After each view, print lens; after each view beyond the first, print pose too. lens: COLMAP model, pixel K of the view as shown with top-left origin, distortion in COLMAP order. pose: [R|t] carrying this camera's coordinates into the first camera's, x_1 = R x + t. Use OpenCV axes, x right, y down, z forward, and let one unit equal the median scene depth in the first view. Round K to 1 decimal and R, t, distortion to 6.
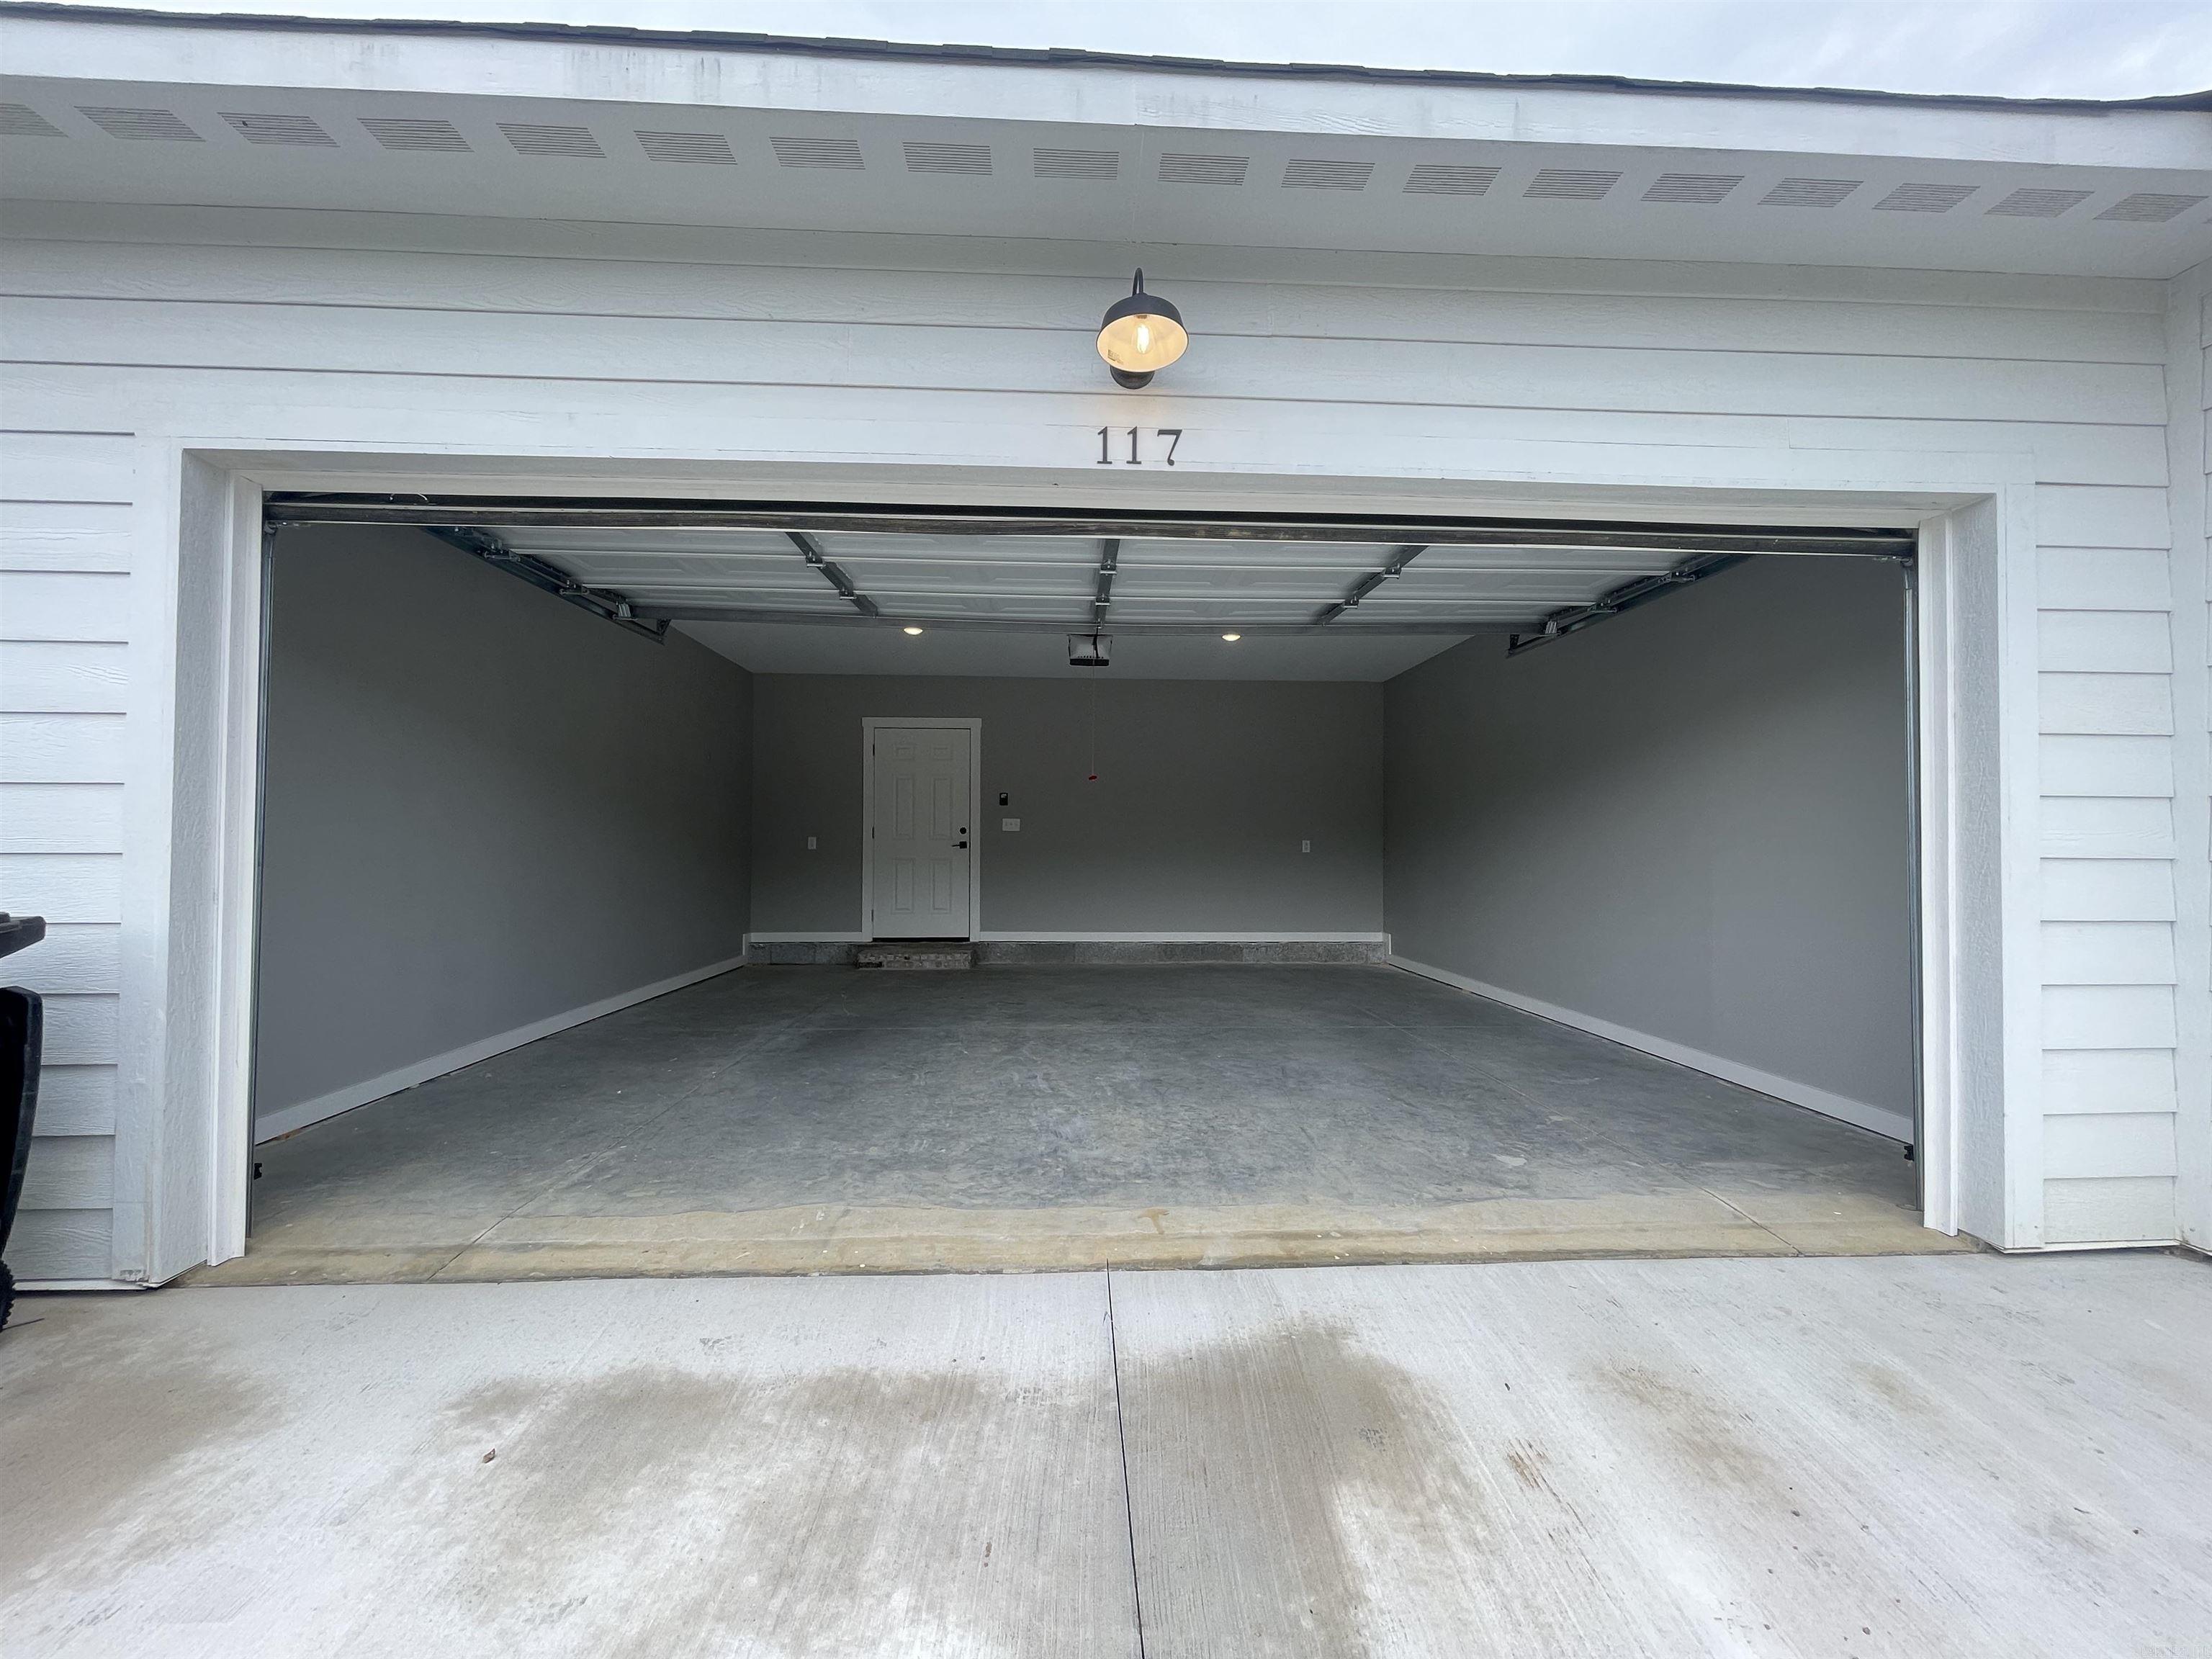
lens RADIAL K [[896.9, 0, 1102.9], [0, 896.9, 836.8], [0, 0, 1]] dist [-0.012024, 0.004338]
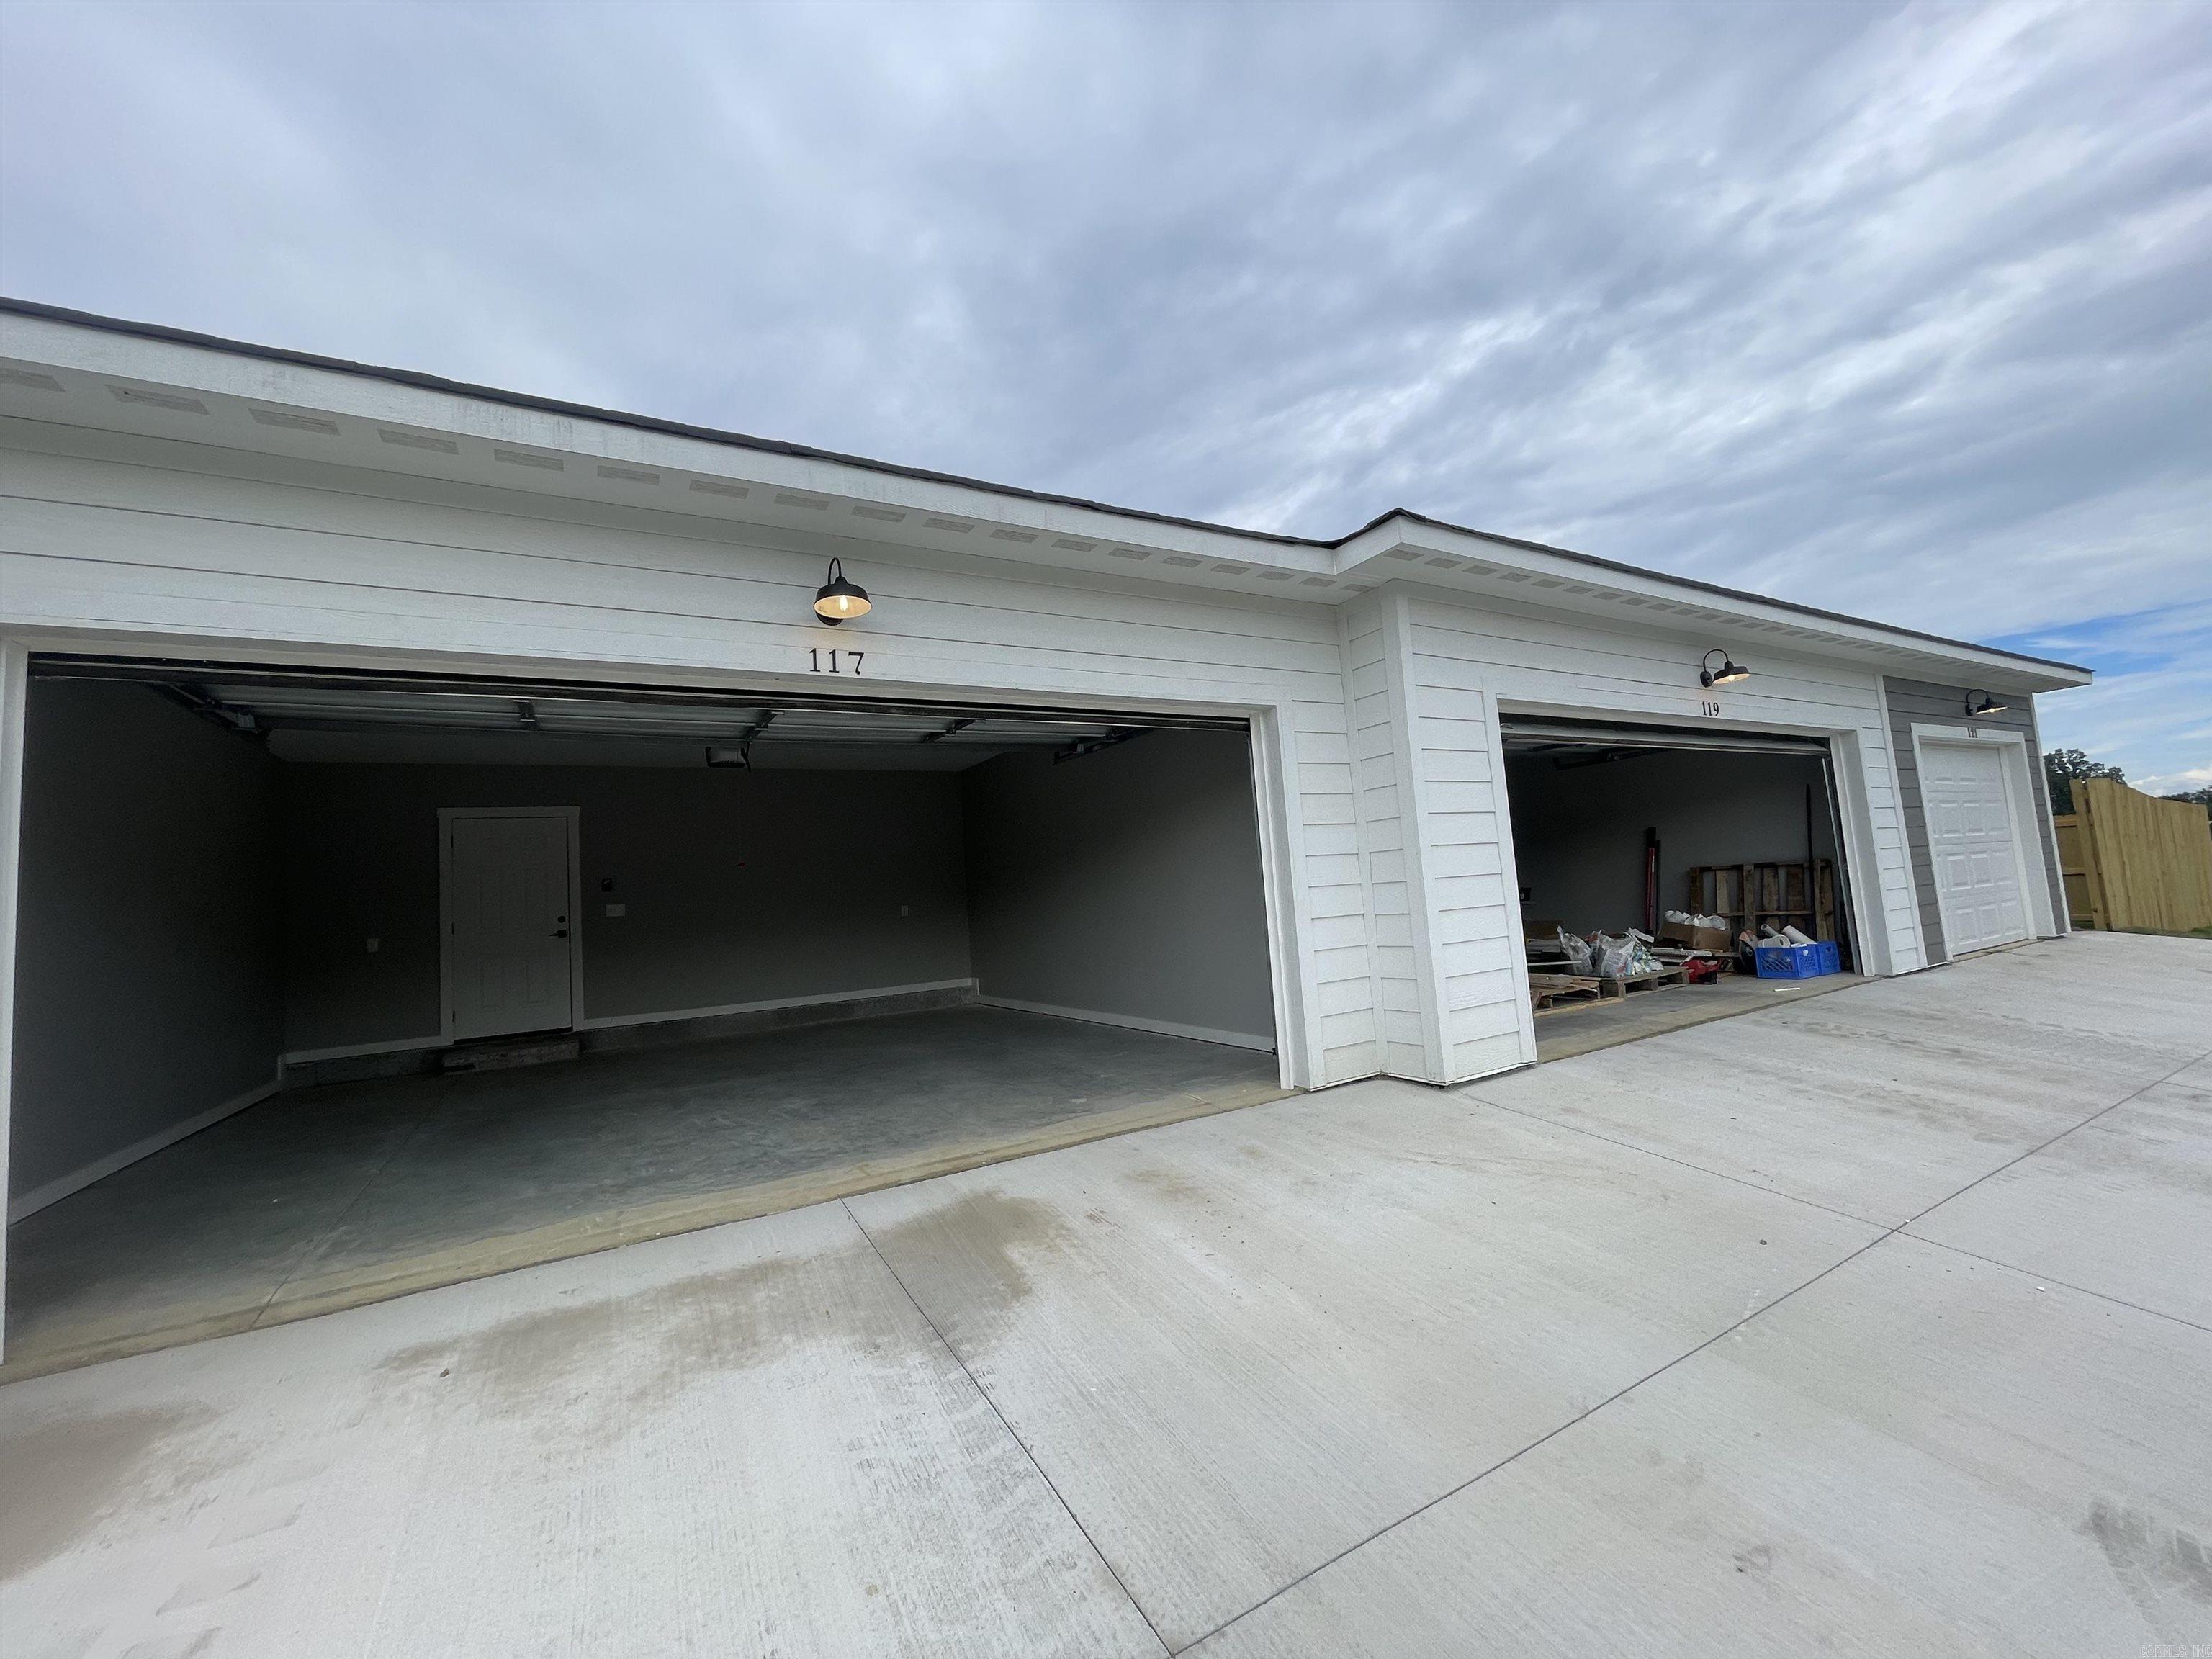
lens RADIAL K [[896.9, 0, 1102.9], [0, 896.9, 836.8], [0, 0, 1]] dist [-0.012024, 0.004338]
pose [[0.887688, -0.032991, 0.459261, -0.260993], [0.066785, 0.996107, -0.057531, -0.003989], [-0.455576, 0.081741, 0.886436, -0.554357]]
